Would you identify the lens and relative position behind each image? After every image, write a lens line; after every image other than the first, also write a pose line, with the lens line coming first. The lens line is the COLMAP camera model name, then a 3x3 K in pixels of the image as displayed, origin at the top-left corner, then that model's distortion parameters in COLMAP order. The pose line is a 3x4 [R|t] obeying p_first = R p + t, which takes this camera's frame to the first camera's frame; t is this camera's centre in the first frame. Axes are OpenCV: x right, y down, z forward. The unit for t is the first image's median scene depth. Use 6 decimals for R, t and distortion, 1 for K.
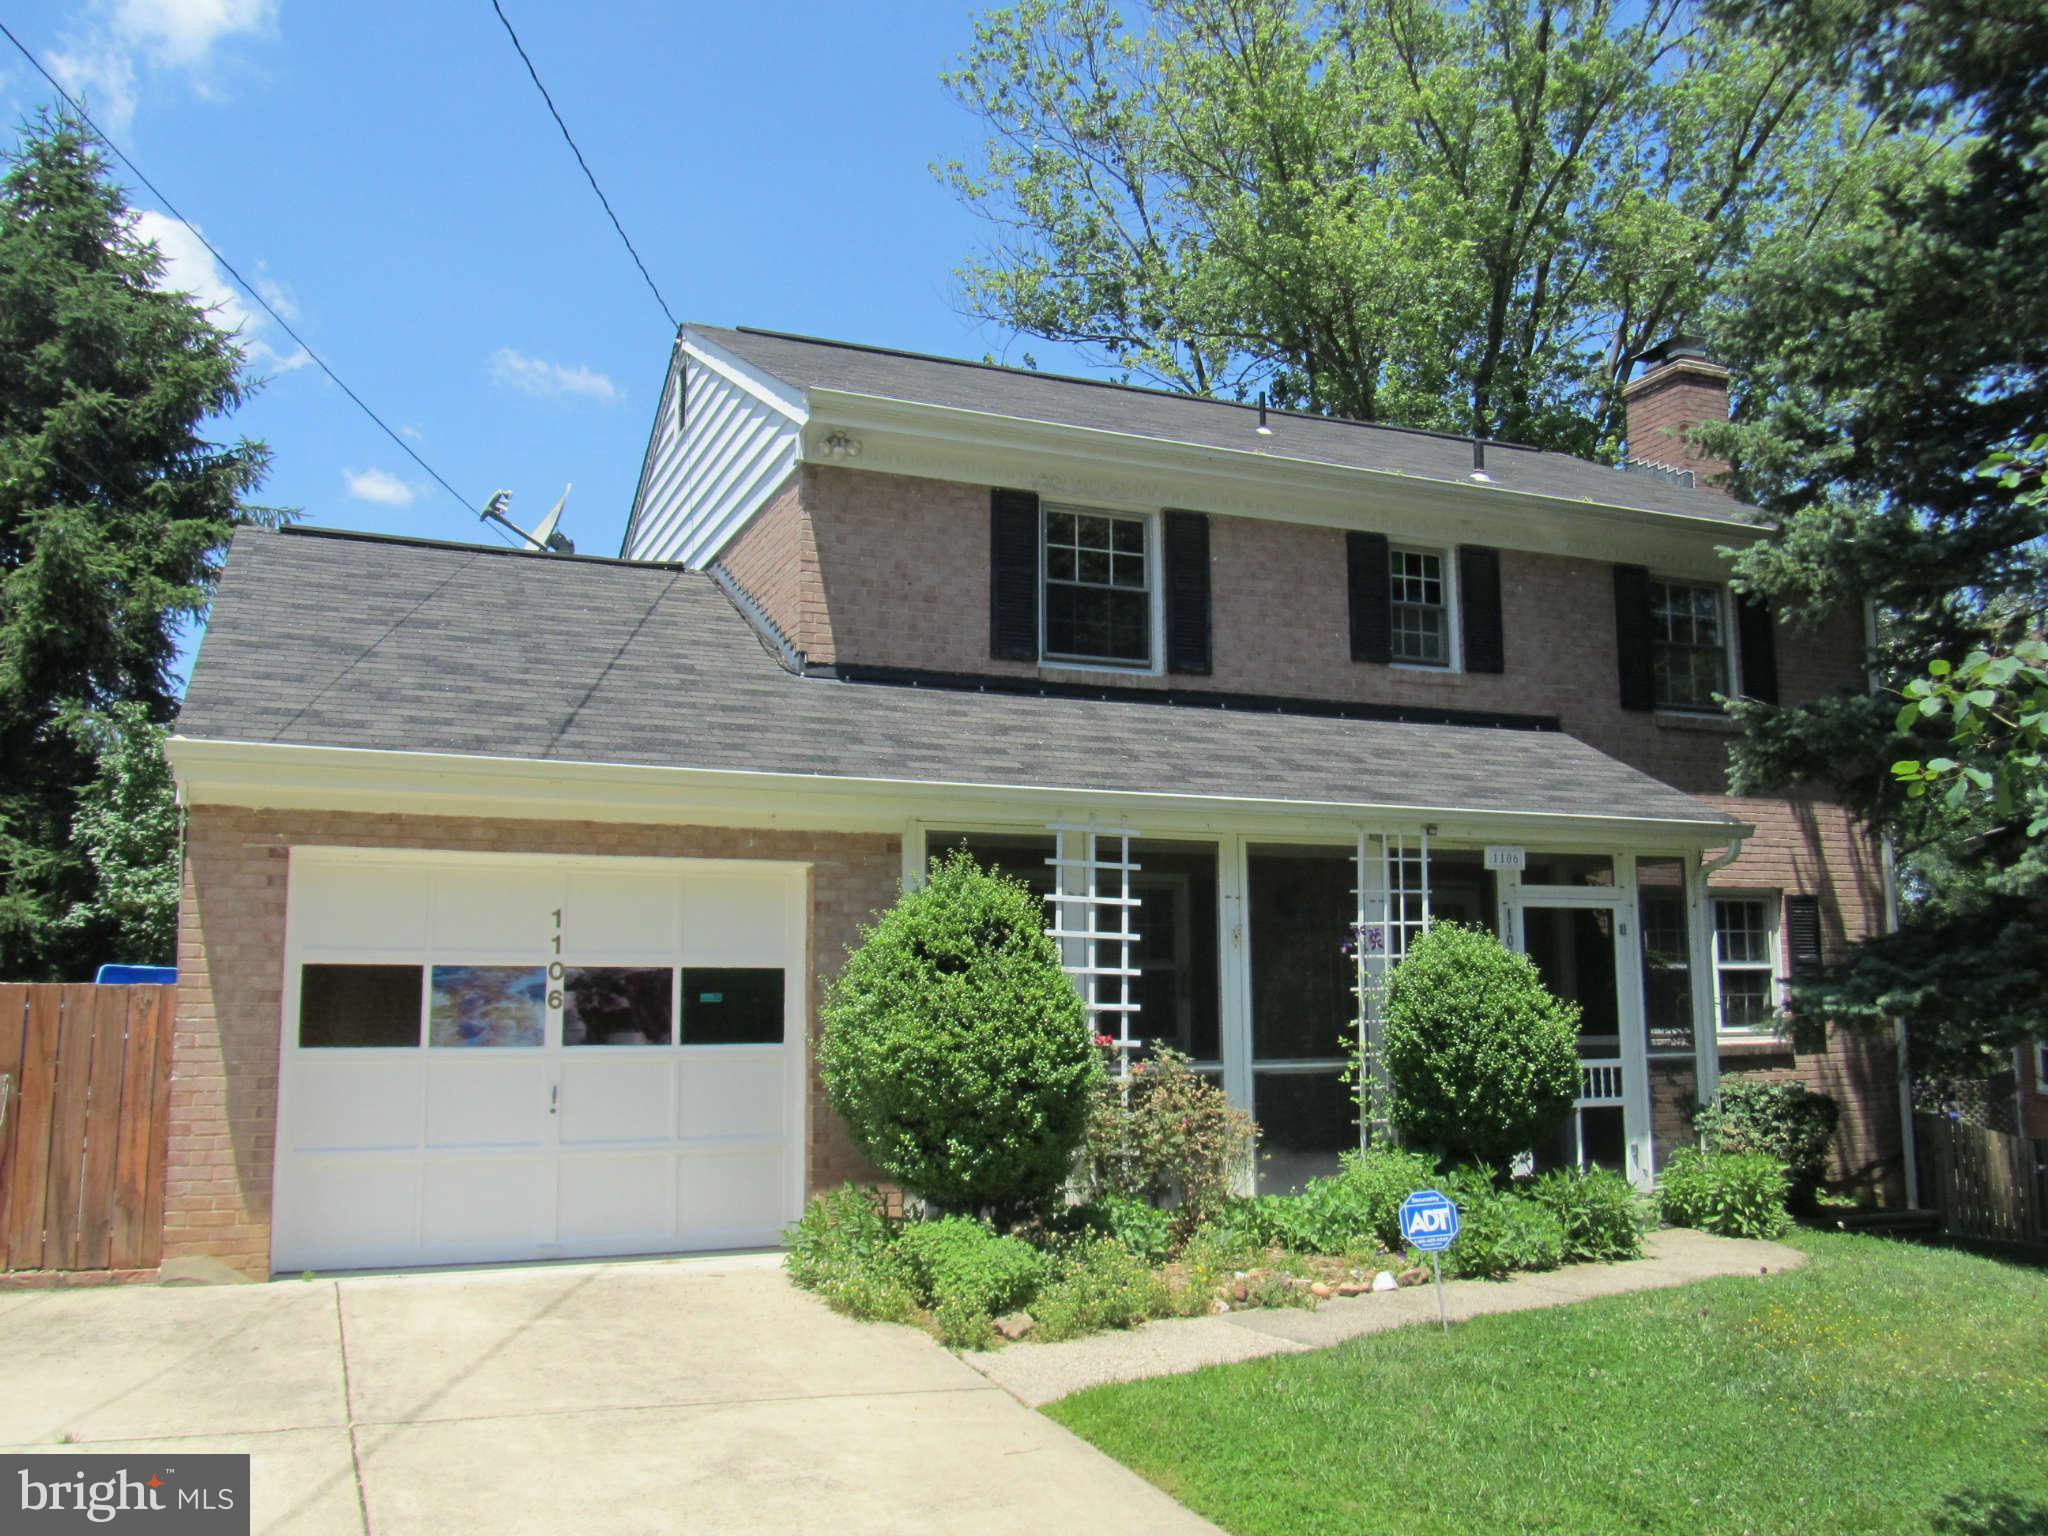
lens RADIAL K [[1635.9, 0, 1024.0], [0, 1635.9, 768.0], [0, 0, 1]] dist [-0.224508, 0.001323]
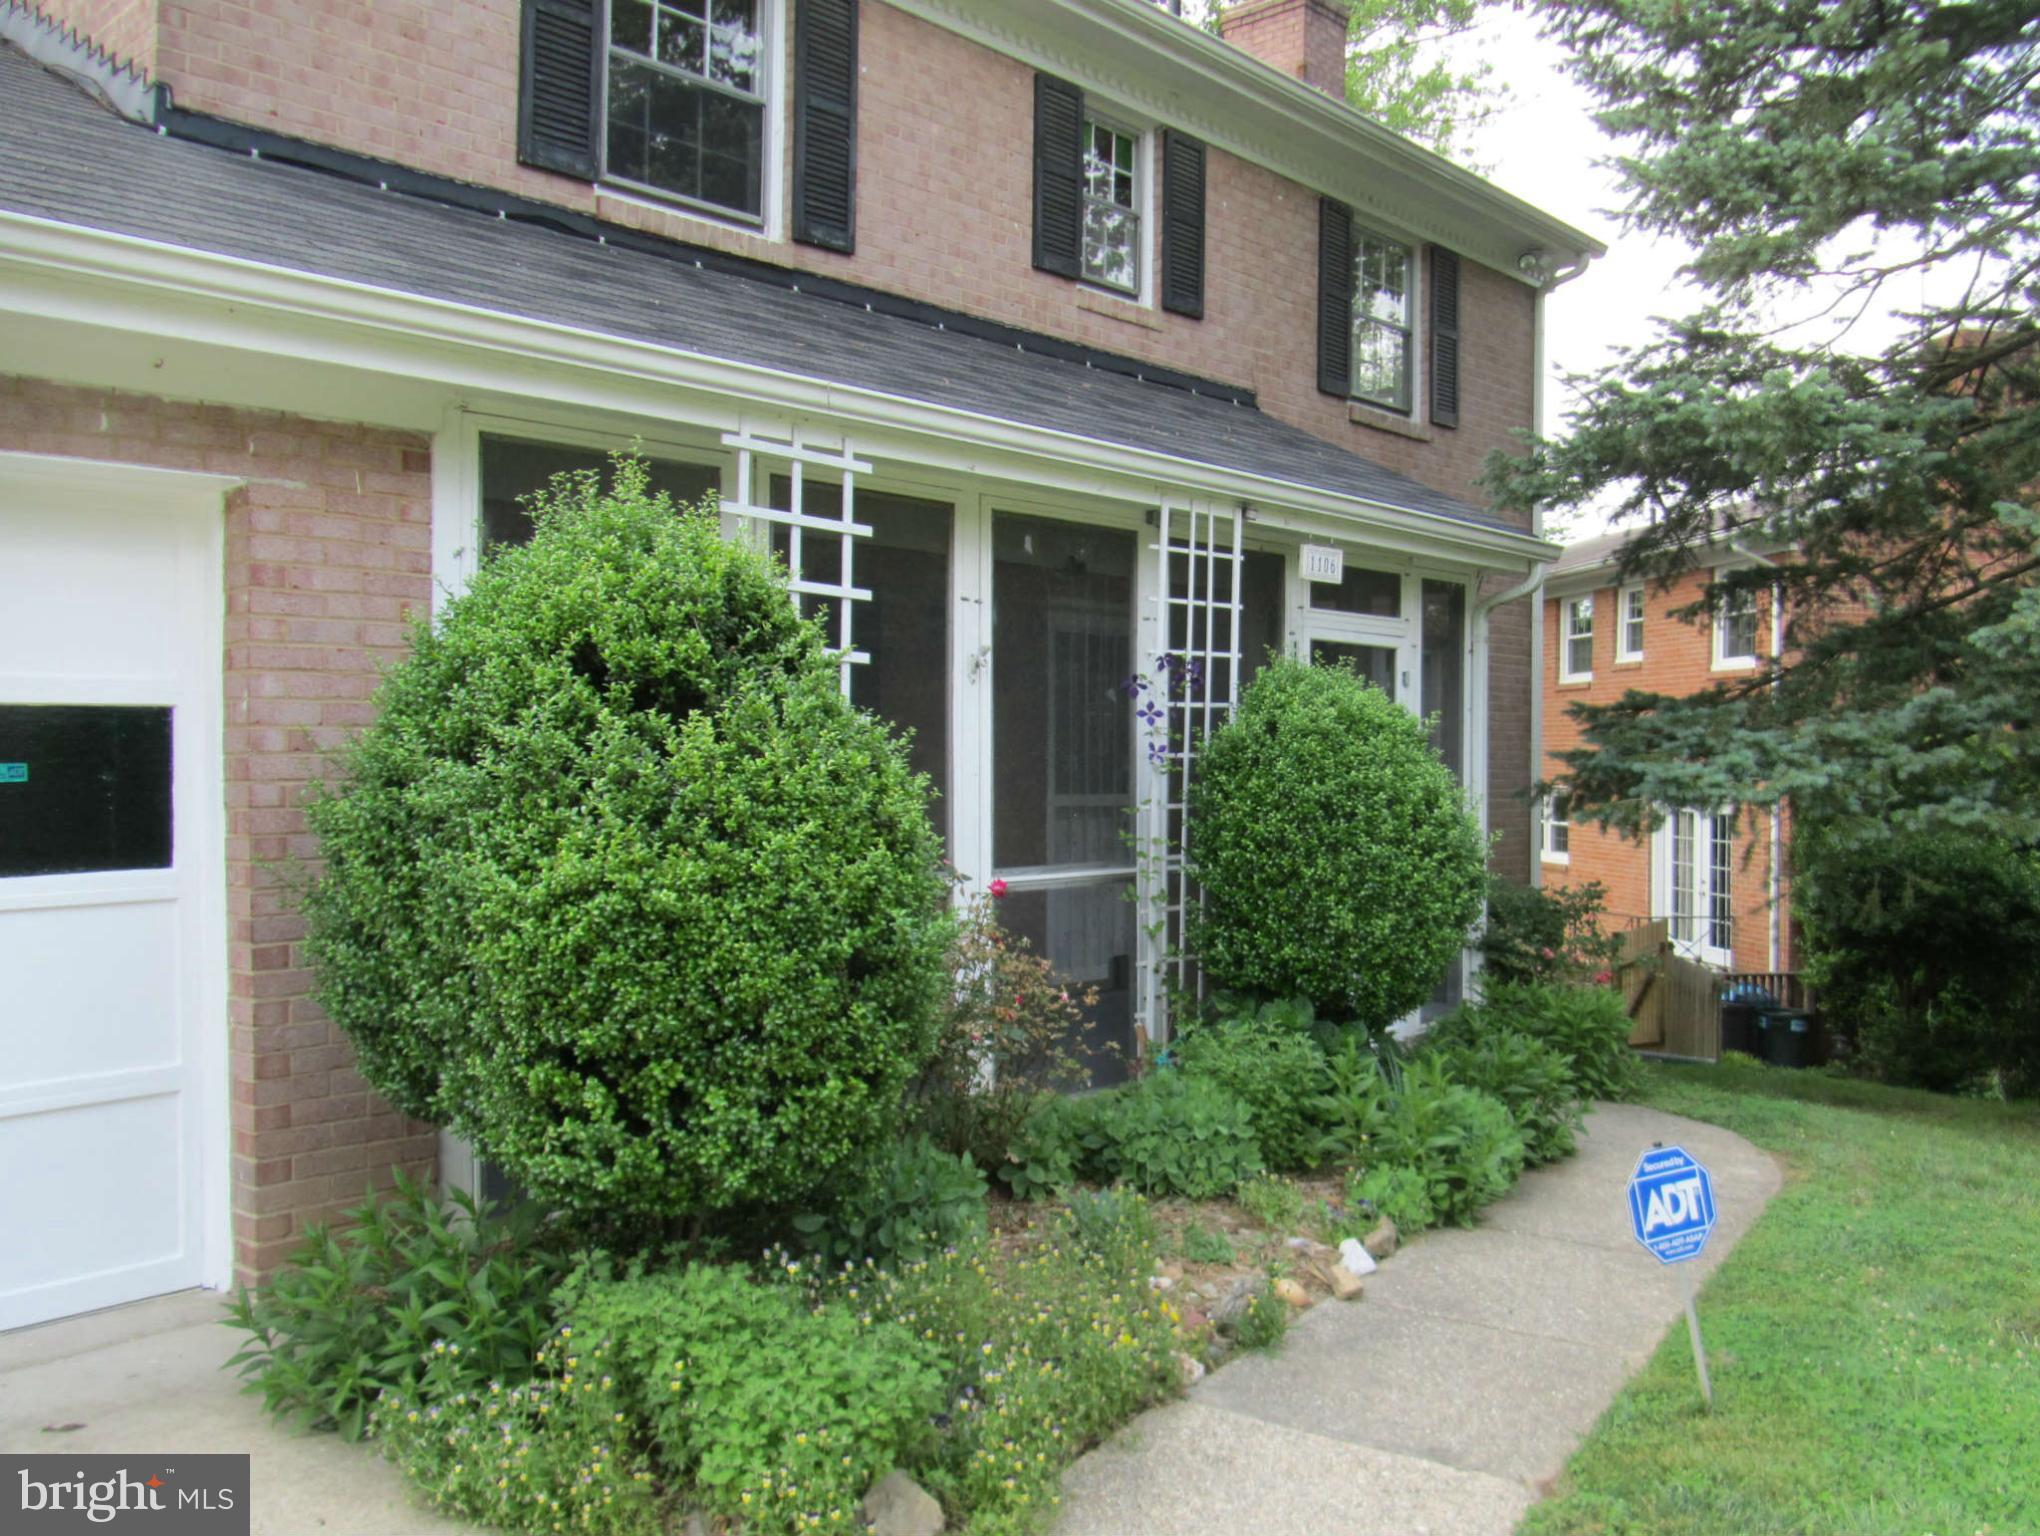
lens RADIAL K [[1685.3, 0, 1020.0], [0, 1685.3, 768.0], [0, 0, 1]] dist [-0.046329, 0.008243]
pose [[0.906694, -0.002674, 0.421782, -0.117073], [-0.058788, 0.989418, 0.132647, 0.056655], [-0.417673, -0.145066, 0.896942, 0.420581]]
